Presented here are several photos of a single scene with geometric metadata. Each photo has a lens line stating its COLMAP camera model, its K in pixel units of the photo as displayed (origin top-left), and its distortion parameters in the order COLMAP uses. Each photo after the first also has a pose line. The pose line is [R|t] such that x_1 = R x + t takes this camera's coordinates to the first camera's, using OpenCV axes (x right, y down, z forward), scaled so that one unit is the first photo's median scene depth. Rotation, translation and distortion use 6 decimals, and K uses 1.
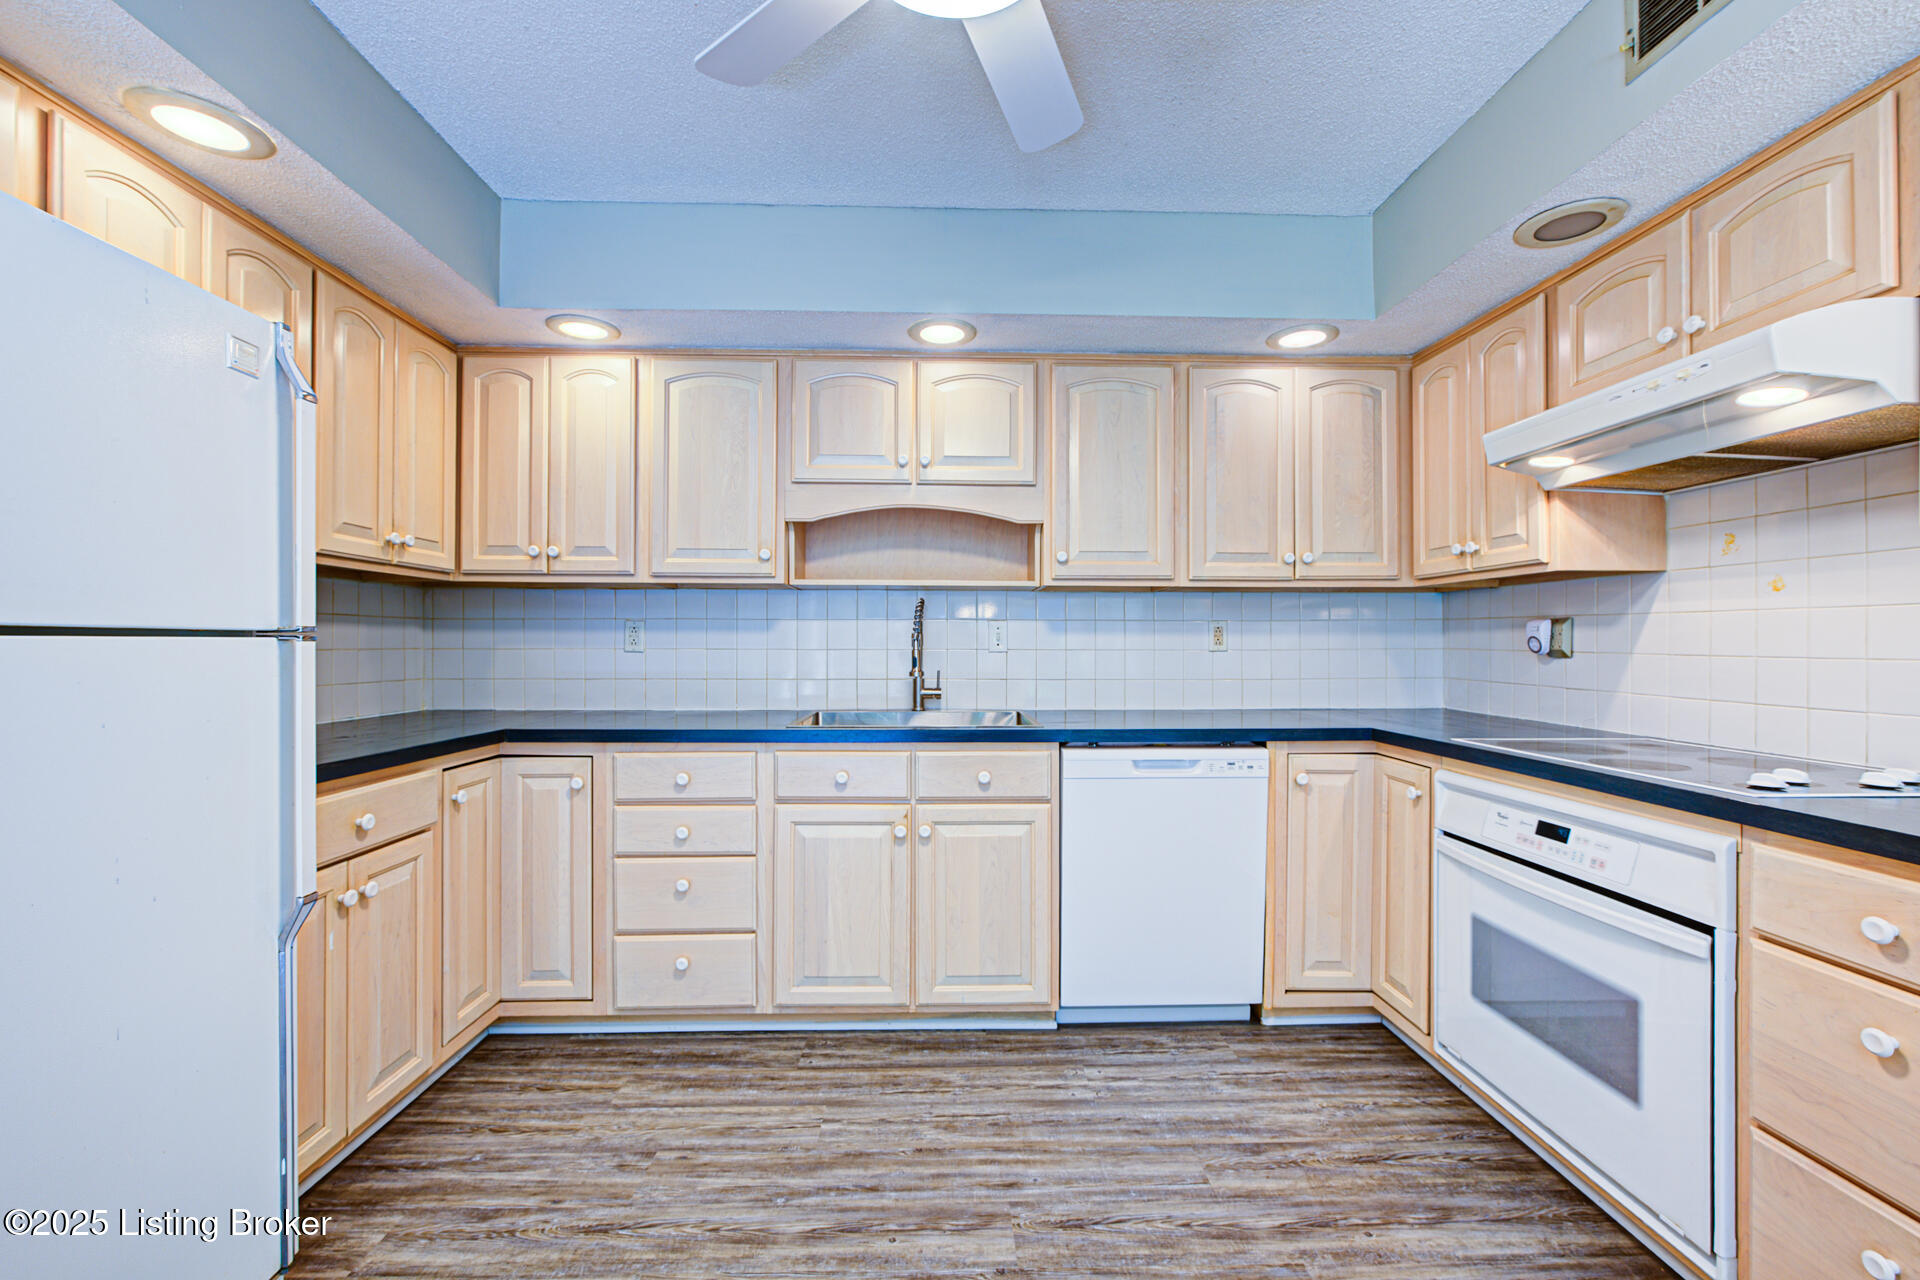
lens RADIAL K [[791.8, 0, 946.2], [0, 791.8, 640.4], [0, 0, 1]] dist [-0.007886, 0.001876]
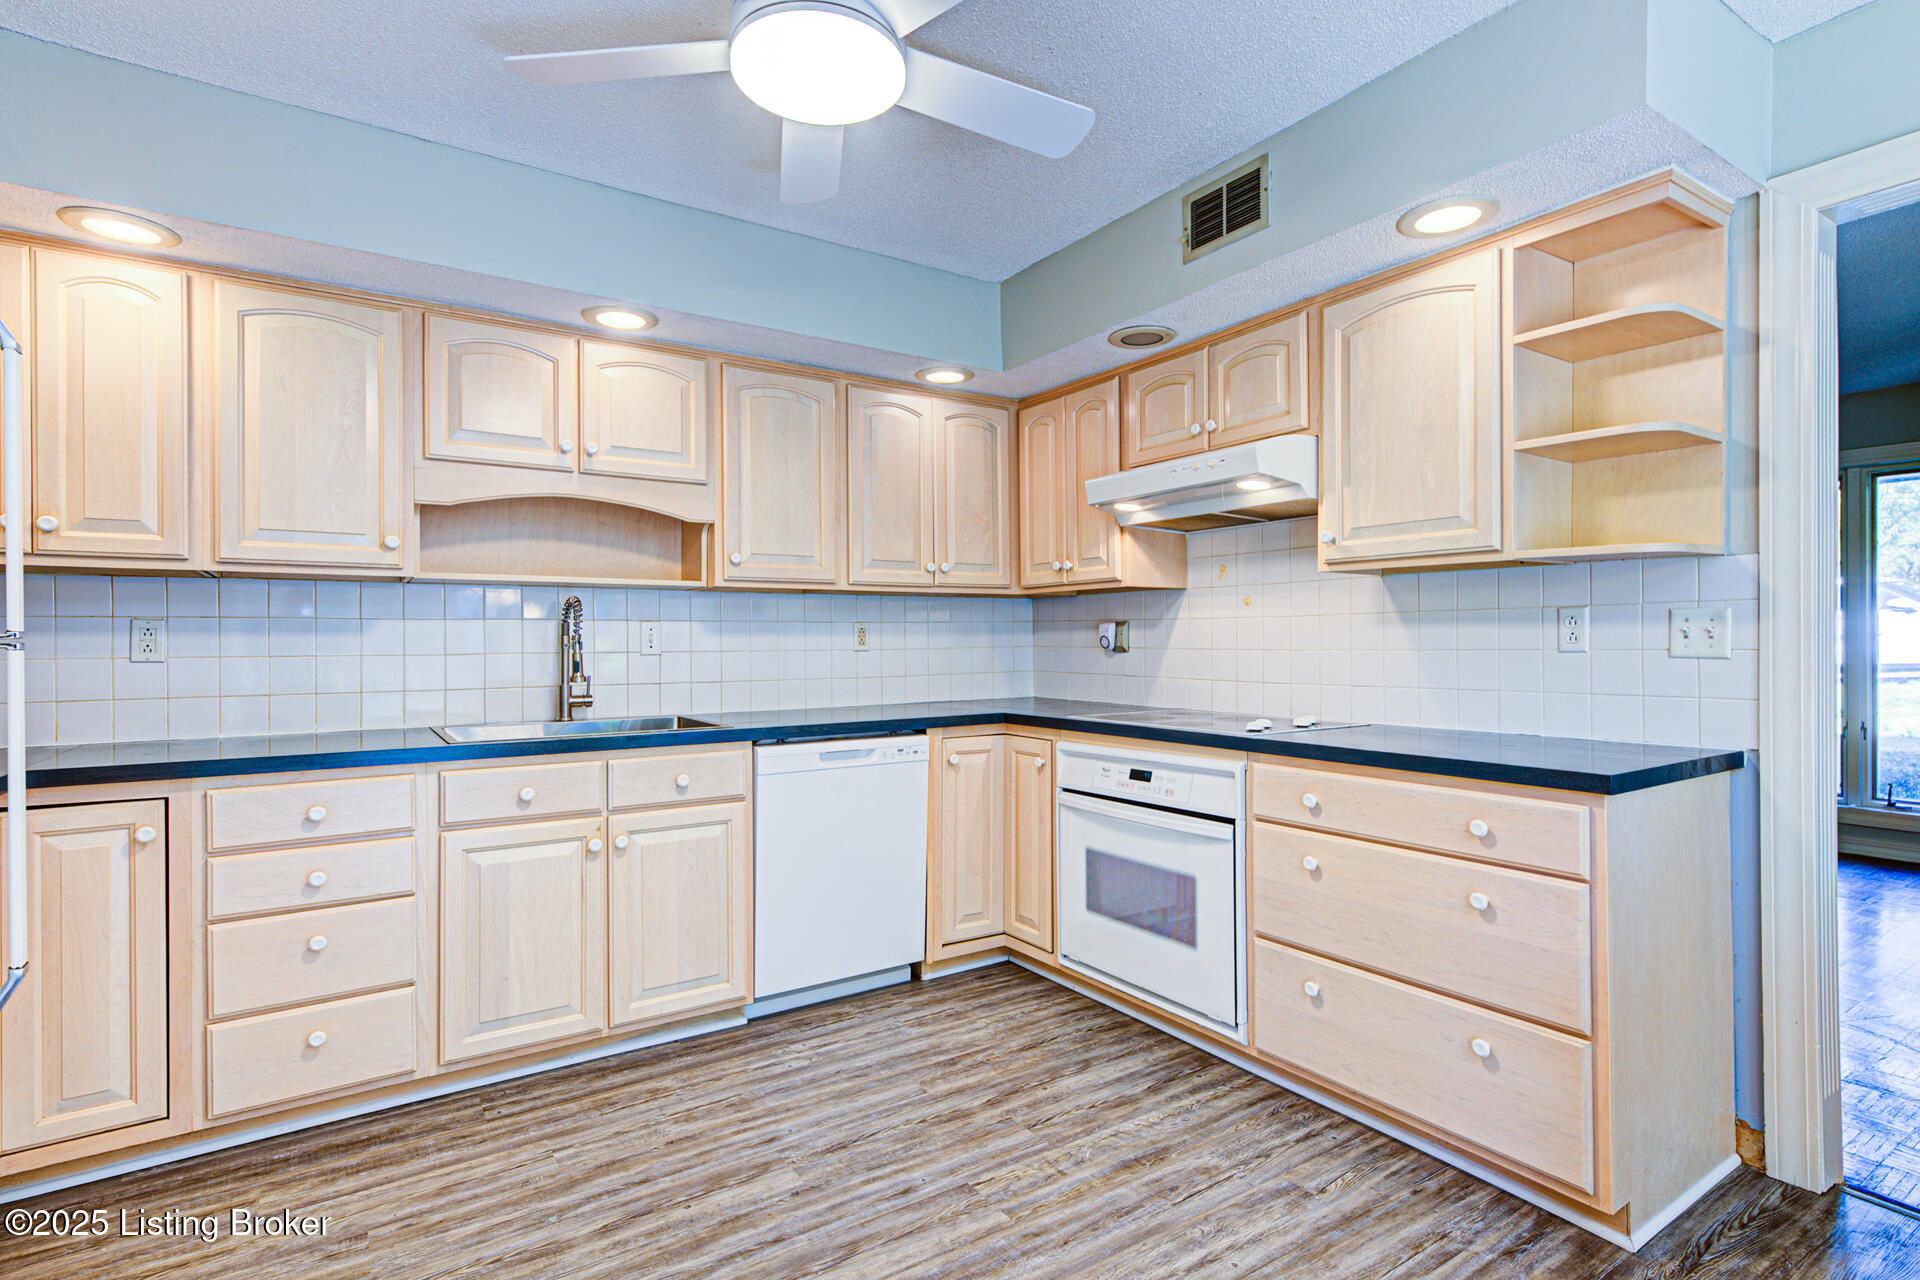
lens RADIAL K [[952.0, 0, 940.4], [0, 952.0, 639.9], [0, 0, 1]] dist [0.005173, 0.002846]
pose [[0.854116, -0.006812, 0.520038, -0.294180], [0.006701, 0.999975, 0.002094, -0.003514], [-0.520040, 0.001696, 0.854140, -0.186314]]
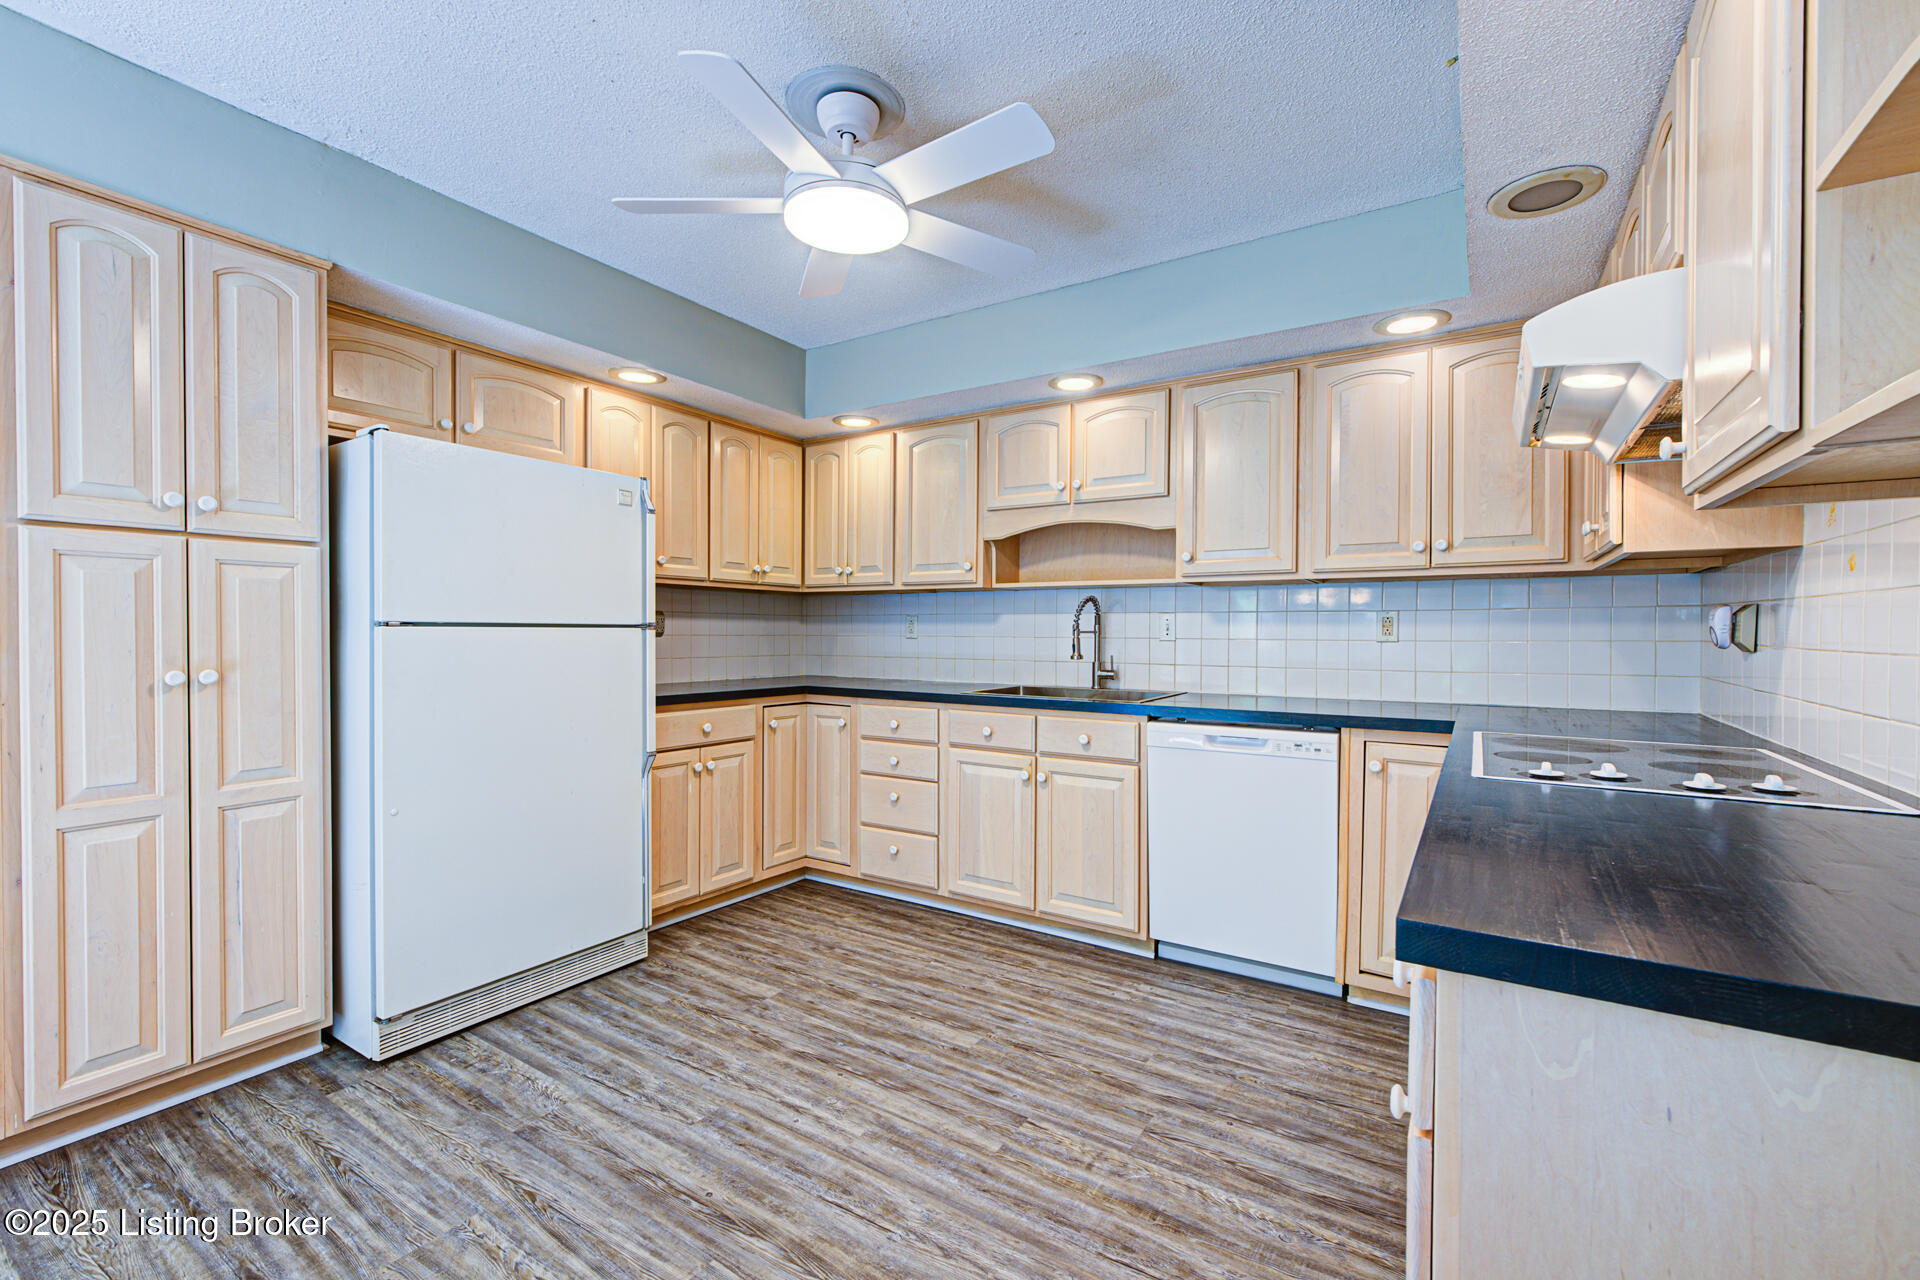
lens RADIAL K [[791.8, 0, 934.6], [0, 791.8, 638.8], [0, 0, 1]] dist [-0.007886, 0.001876]
pose [[0.821221, 0.007847, -0.570556, 0.563352], [-0.002101, 0.999940, 0.010728, 0.000650], [0.570606, -0.007611, 0.821189, -0.161260]]
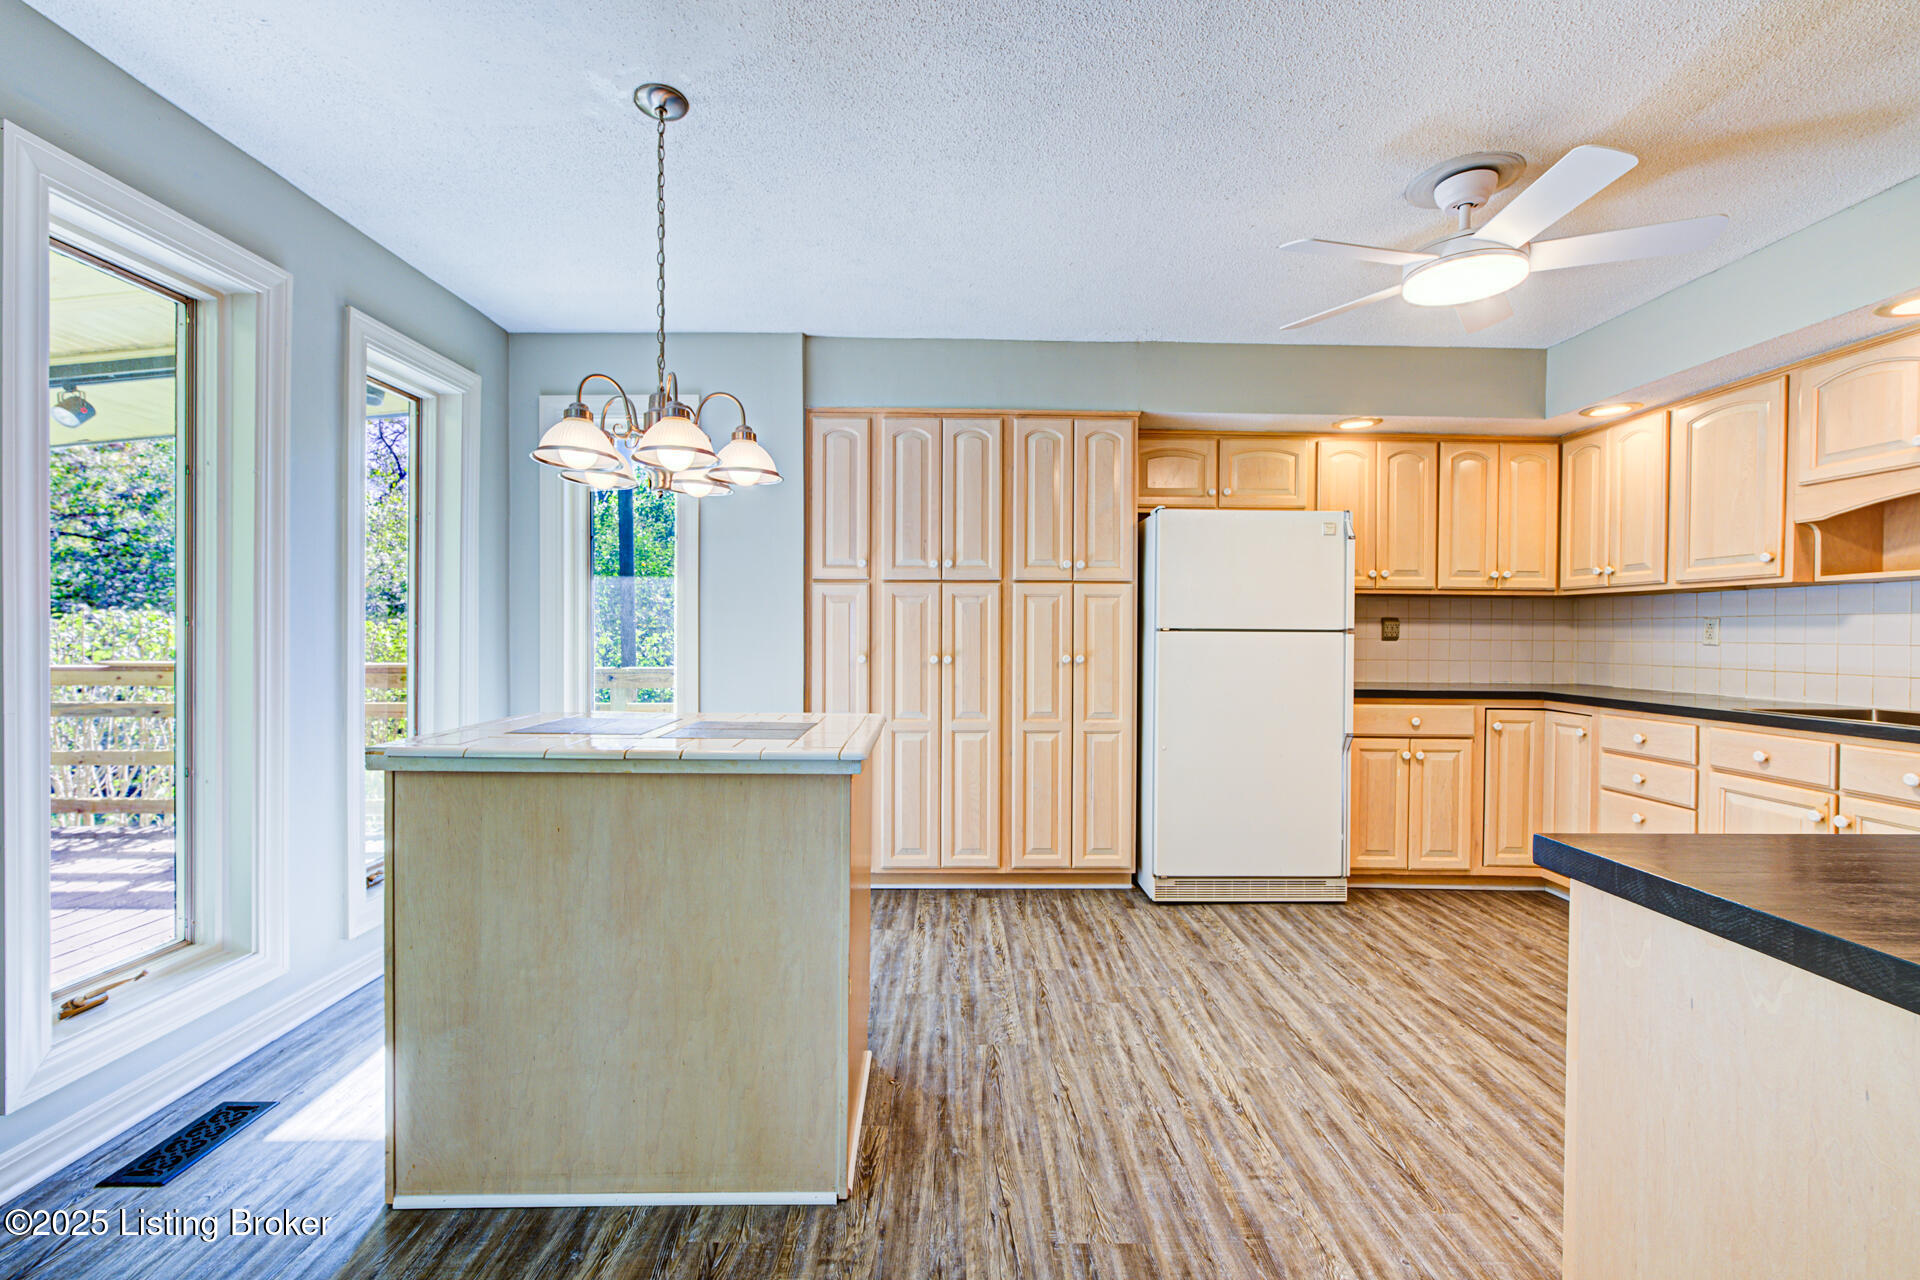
lens RADIAL K [[791.8, 0, 978.6], [0, 791.8, 637.3], [0, 0, 1]] dist [-0.007886, 0.001876]
pose [[-0.001703, 0.004299, -0.999989, 0.995958], [-0.004437, 0.999981, 0.004306, 0.003560], [0.999989, 0.004444, -0.001684, -0.110926]]
